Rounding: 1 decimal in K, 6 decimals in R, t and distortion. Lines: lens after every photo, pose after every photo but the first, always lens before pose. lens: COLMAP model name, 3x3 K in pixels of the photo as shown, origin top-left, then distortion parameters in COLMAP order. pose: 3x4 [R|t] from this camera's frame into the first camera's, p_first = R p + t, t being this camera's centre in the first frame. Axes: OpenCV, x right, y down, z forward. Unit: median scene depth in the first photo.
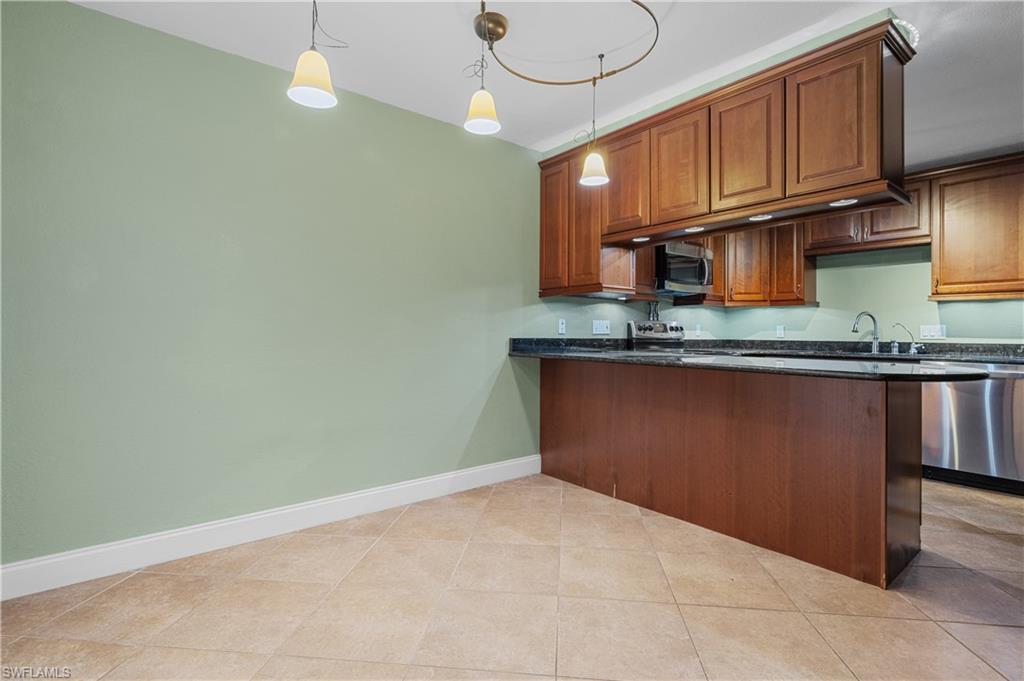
lens RADIAL K [[482.4, 0, 520.2], [0, 482.4, 330.5], [0, 0, 1]] dist [-0.000281, -0.000437]
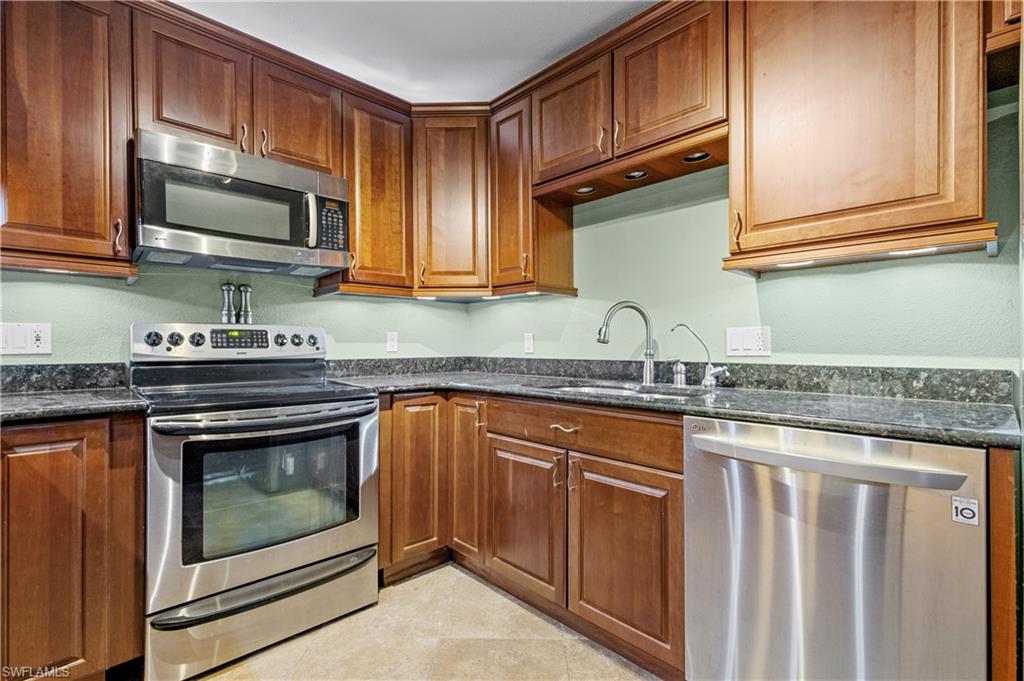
lens RADIAL K [[461.9, 0, 510.1], [0, 461.9, 344.3], [0, 0, 1]] dist [0.001813, 0.000414]
pose [[0.995761, -0.011936, 0.091198, 0.579419], [0.011554, 0.999922, 0.004714, 0.001725], [-0.091247, -0.003640, 0.995822, 0.565446]]
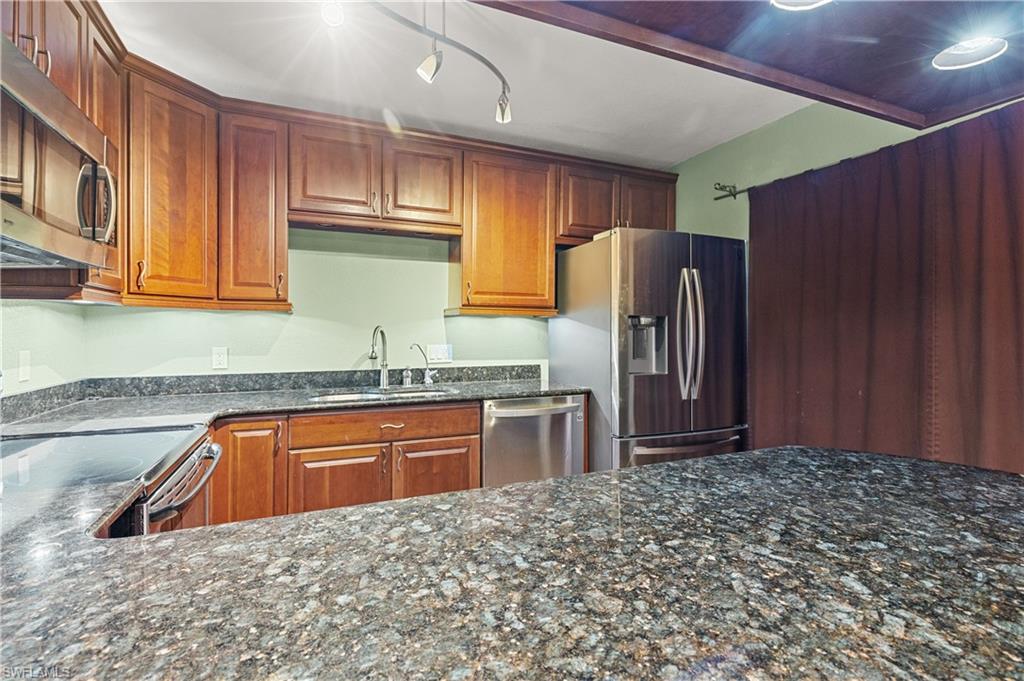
lens RADIAL K [[482.4, 0, 507.3], [0, 482.4, 332.2], [0, 0, 1]] dist [-0.000281, -0.000437]
pose [[0.261376, -0.006300, 0.965216, 0.140419], [-0.000439, 0.999978, 0.006646, -0.035961], [-0.965237, -0.002161, 0.261368, 0.694652]]
